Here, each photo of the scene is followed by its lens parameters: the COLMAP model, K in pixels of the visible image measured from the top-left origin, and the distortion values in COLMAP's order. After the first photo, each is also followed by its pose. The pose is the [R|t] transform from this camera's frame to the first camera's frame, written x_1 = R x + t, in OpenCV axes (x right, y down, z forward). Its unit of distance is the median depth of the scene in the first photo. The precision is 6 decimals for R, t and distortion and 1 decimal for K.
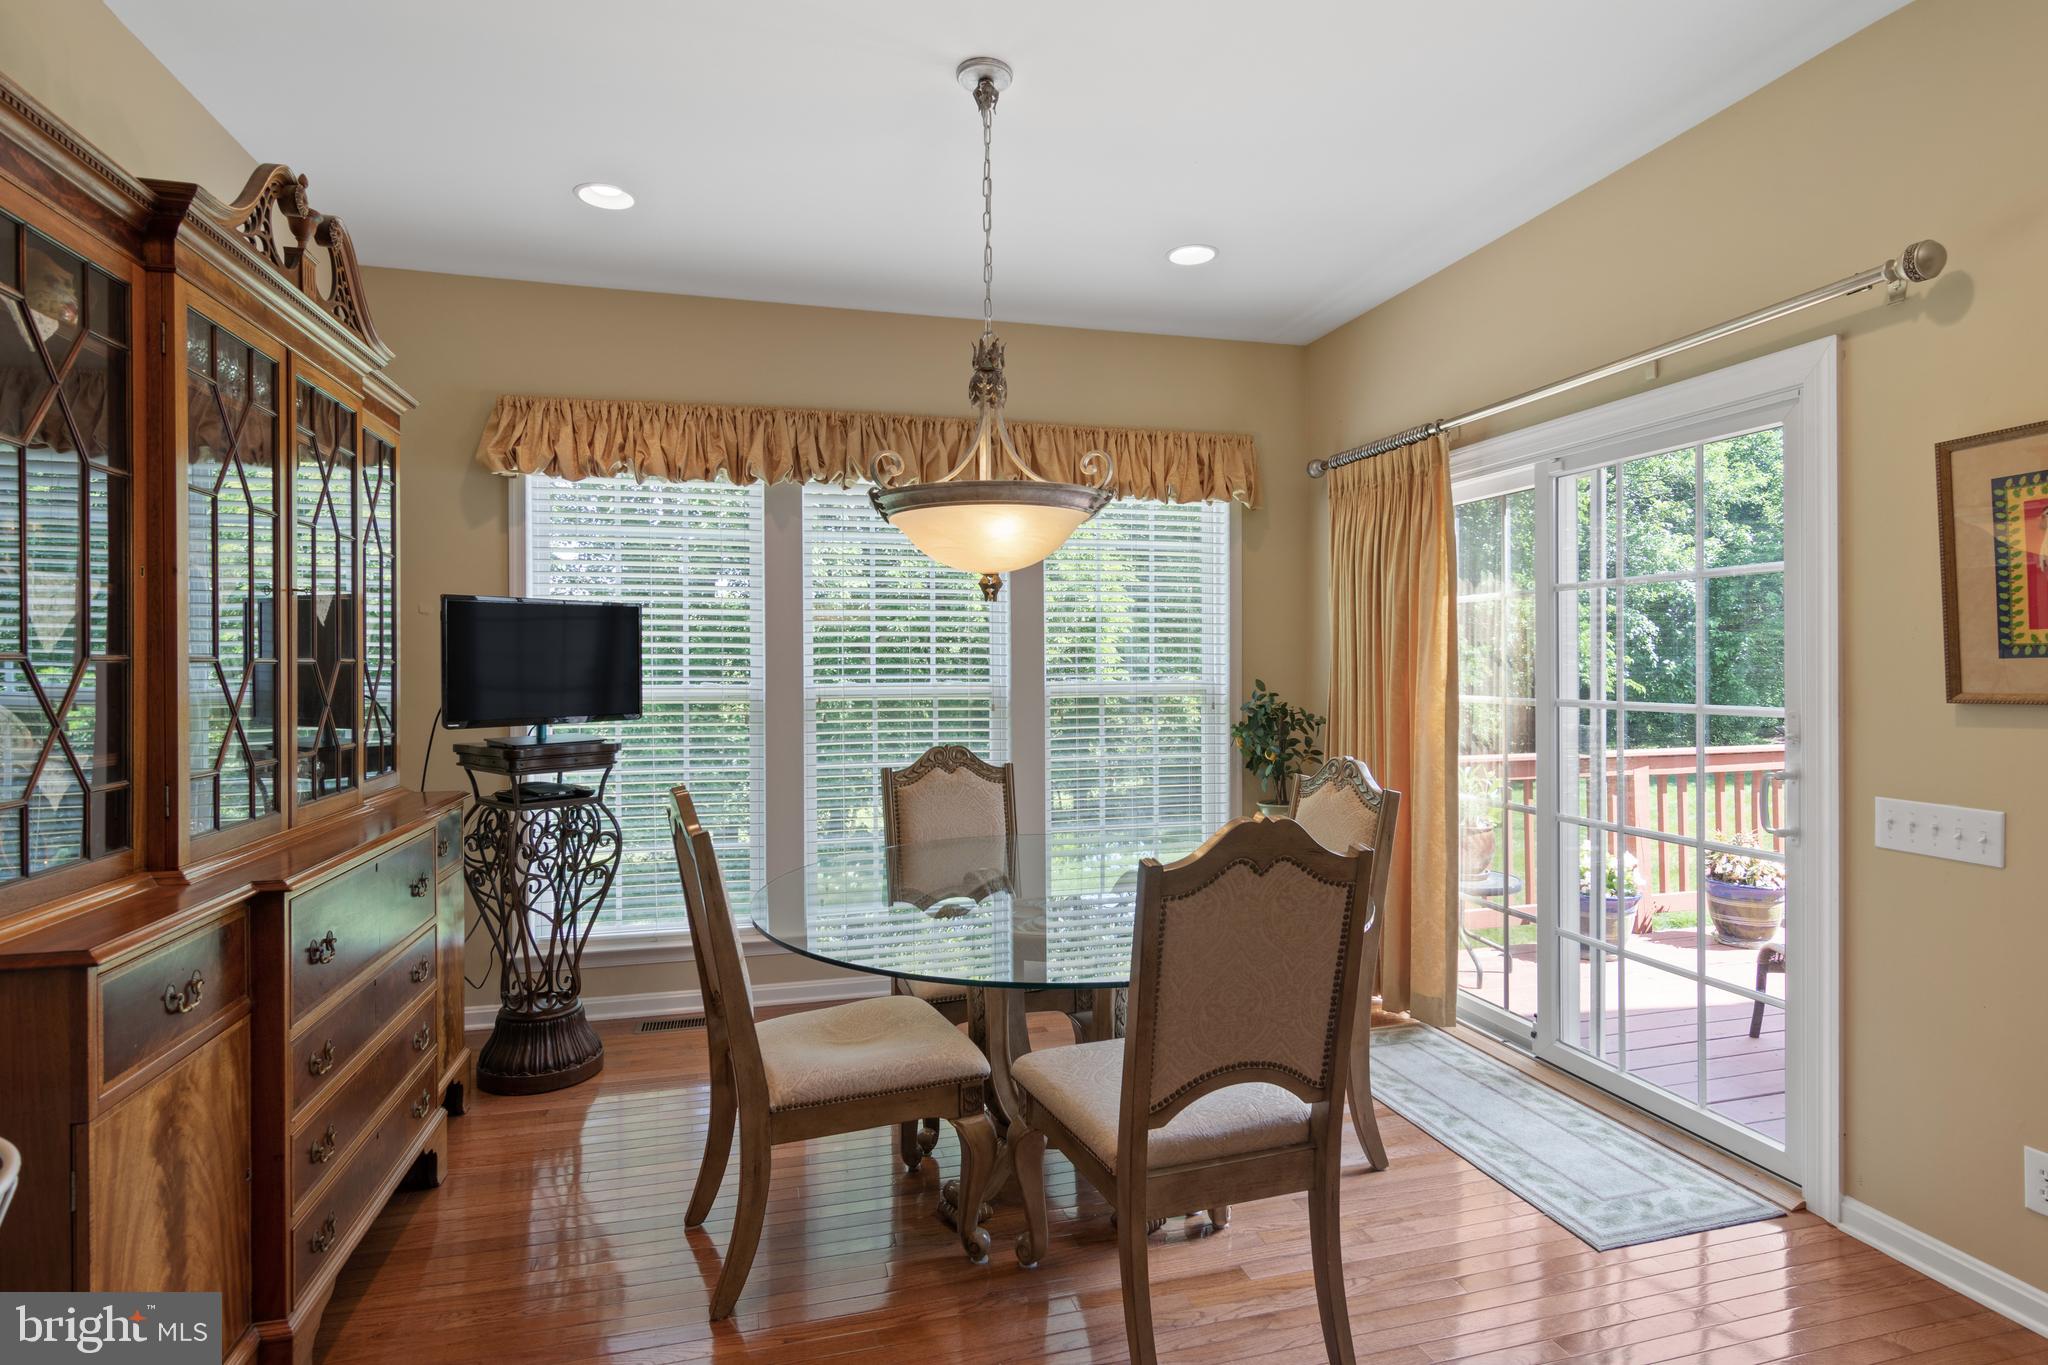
lens RADIAL K [[1054.0, 0, 1040.2], [0, 1054.0, 661.8], [0, 0, 1]] dist [-0.003867, 0.000486]
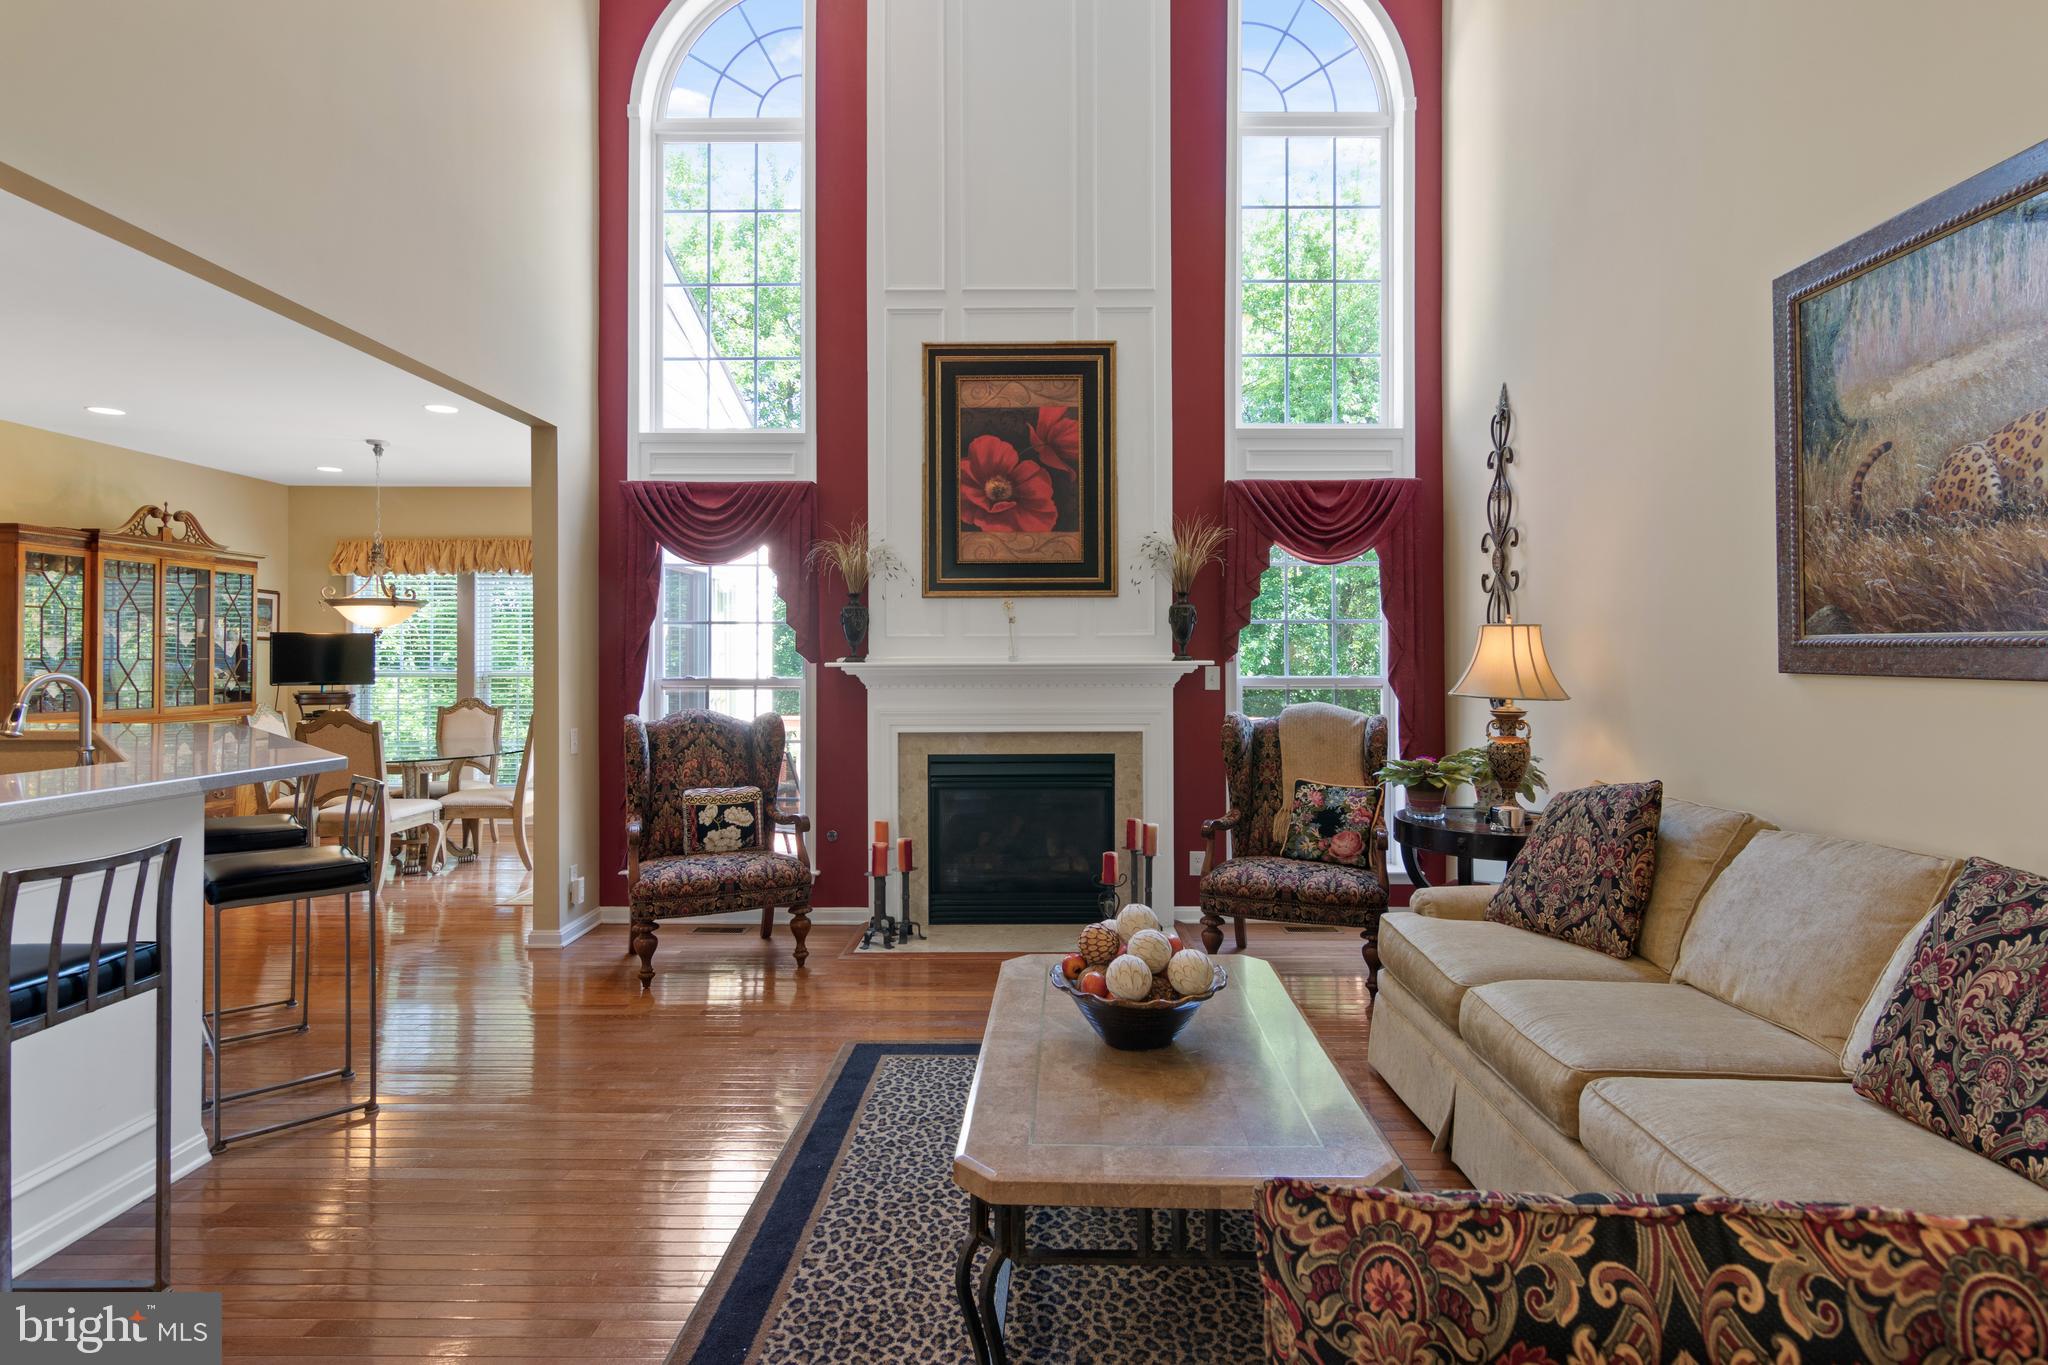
lens RADIAL K [[1040.5, 0, 1032.7], [0, 1040.5, 651.7], [0, 0, 1]] dist [-0.002340, 0.000224]
pose [[0.958528, 0.003977, -0.284969, 1.454826], [-0.004246, 0.999991, -0.000324, -0.019260], [0.284966, 0.001521, 0.958537, -0.667867]]
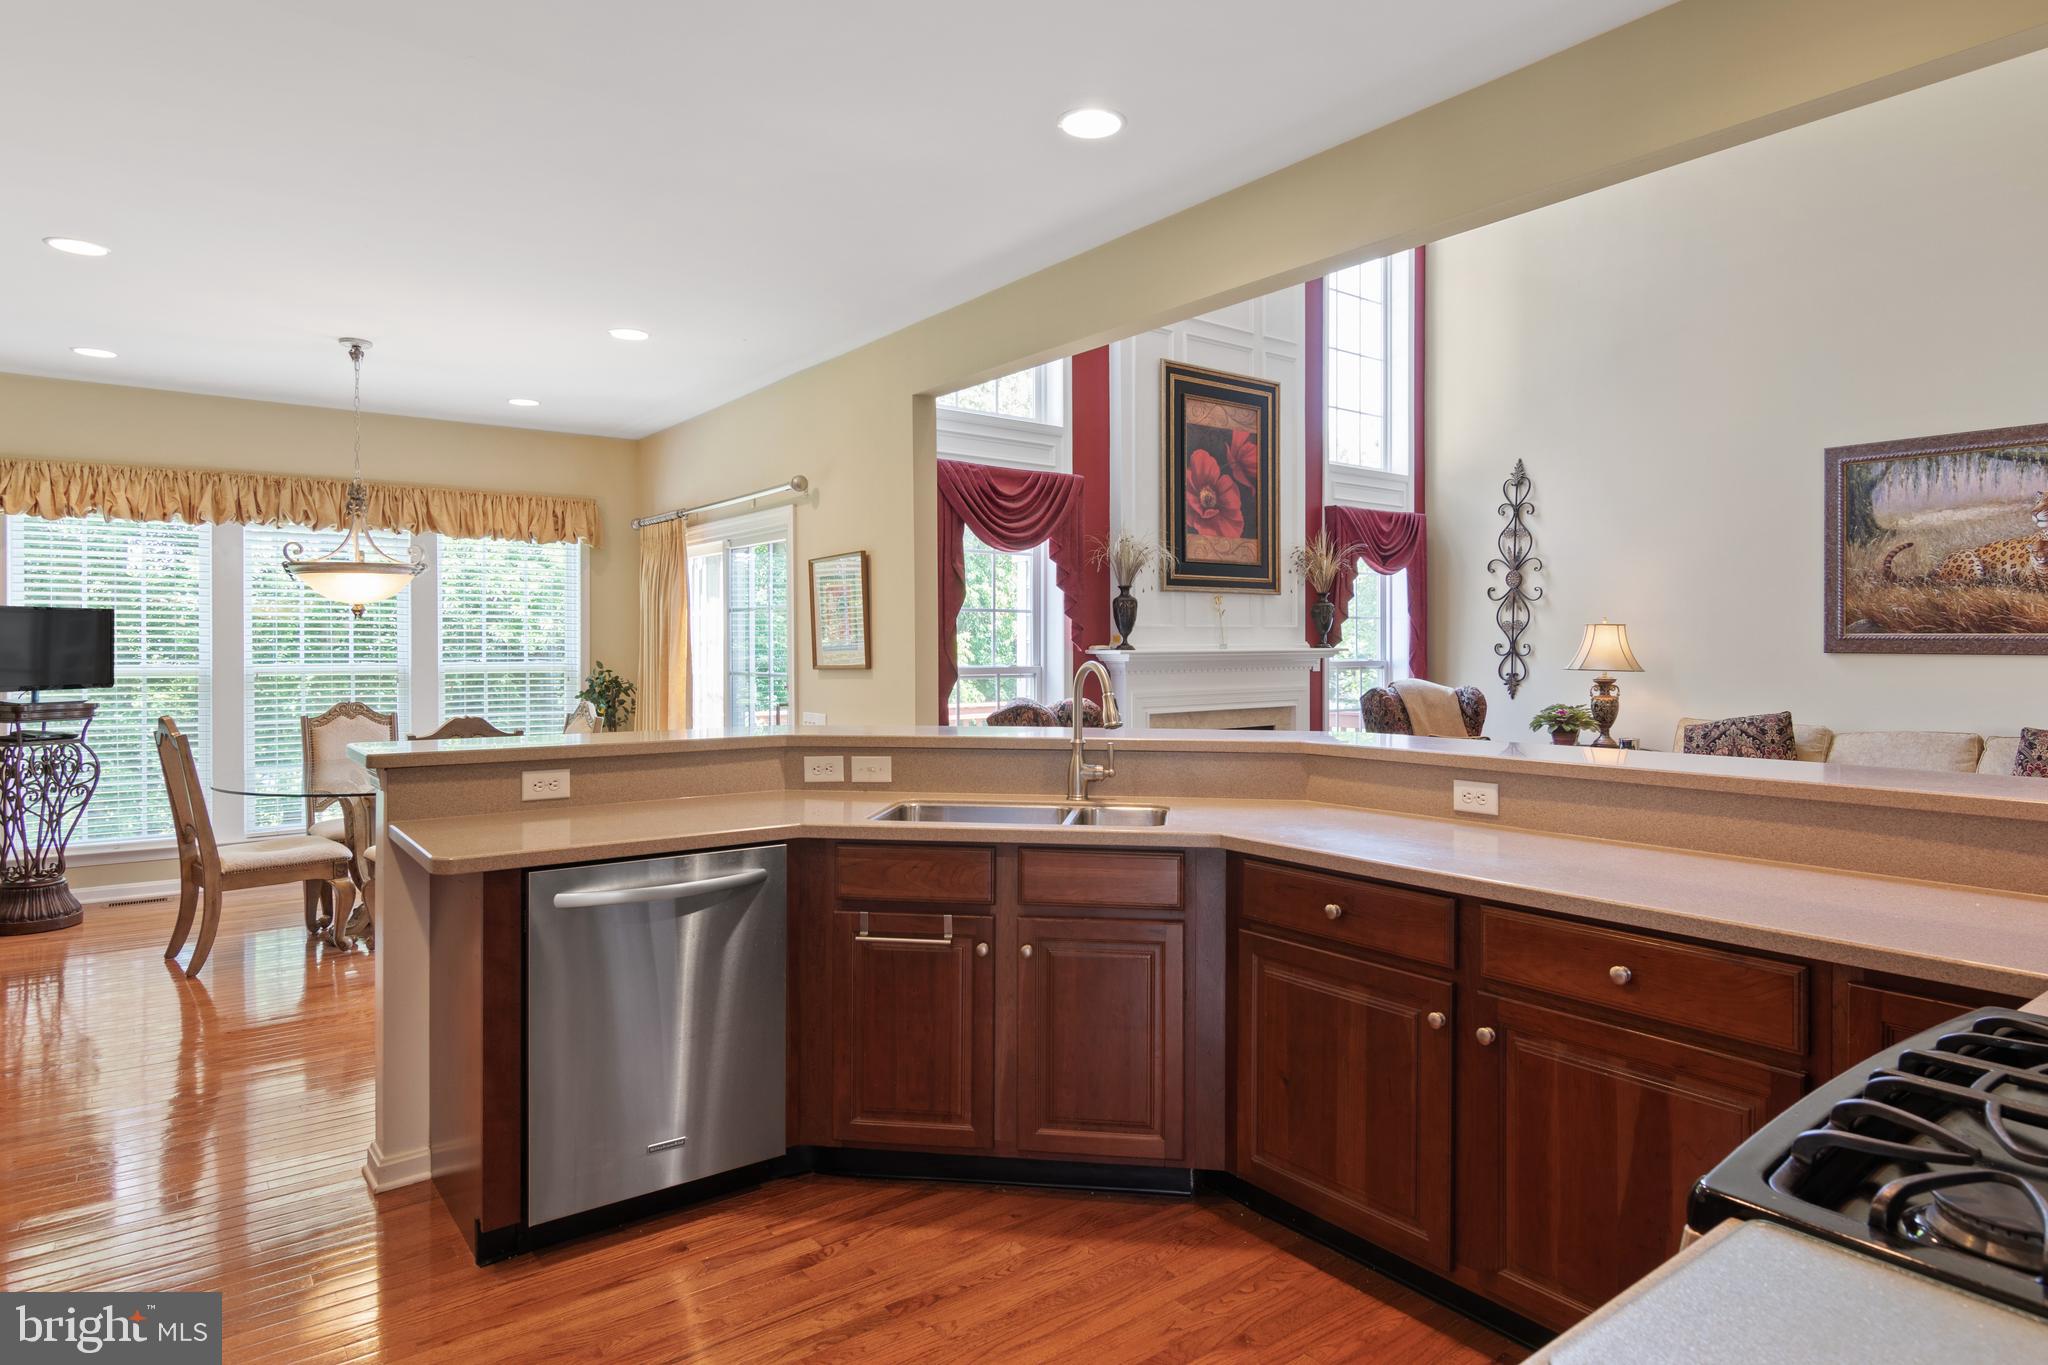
lens RADIAL K [[1158.5, 0, 1036.7], [0, 1158.5, 648.1], [0, 0, 1]] dist [-0.004131, 0.002677]
pose [[0.929817, 0.004367, 0.367996, 0.203992], [-0.005884, 0.999978, 0.003000, -0.011782], [-0.367975, -0.004954, 0.929822, -0.881870]]
